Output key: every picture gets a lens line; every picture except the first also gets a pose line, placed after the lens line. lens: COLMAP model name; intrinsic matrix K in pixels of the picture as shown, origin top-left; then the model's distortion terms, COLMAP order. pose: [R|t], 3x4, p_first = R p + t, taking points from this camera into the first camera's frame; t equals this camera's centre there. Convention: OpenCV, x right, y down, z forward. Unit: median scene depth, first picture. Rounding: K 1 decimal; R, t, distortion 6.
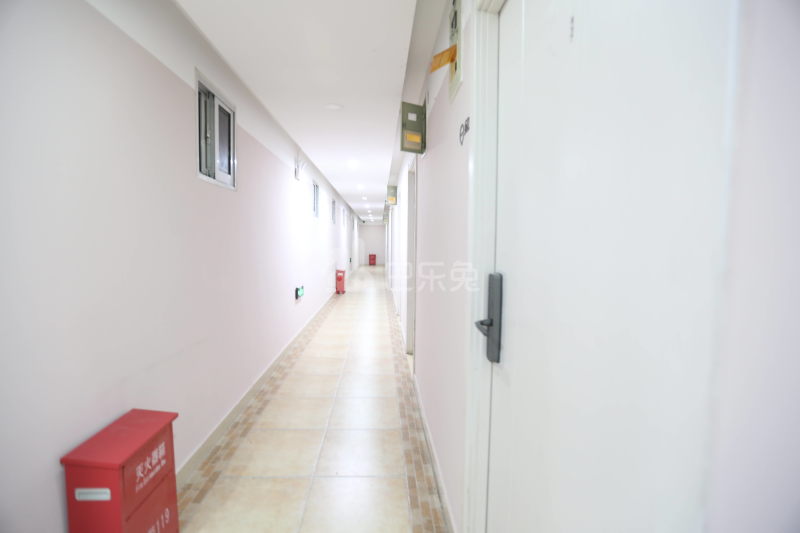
lens RADIAL K [[366.5, 0, 394.3], [0, 366.5, 264.5], [0, 0, 1]] dist [-0.045354, 0.017266]
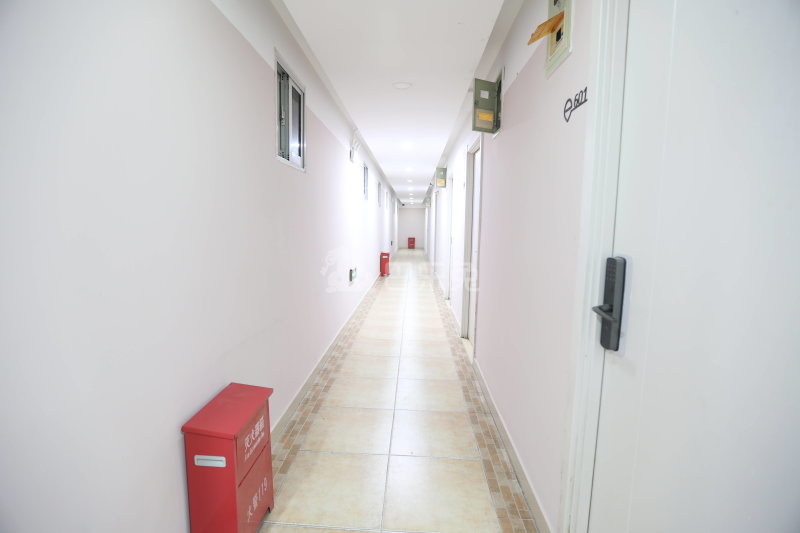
lens RADIAL K [[366.5, 0, 394.3], [0, 366.5, 264.5], [0, 0, 1]] dist [-0.045354, 0.017266]
pose [[0.995723, 0.015857, -0.091015, -0.103269], [-0.011717, 0.998880, 0.045837, 0.002929], [0.091640, -0.044575, 0.994794, 0.005514]]
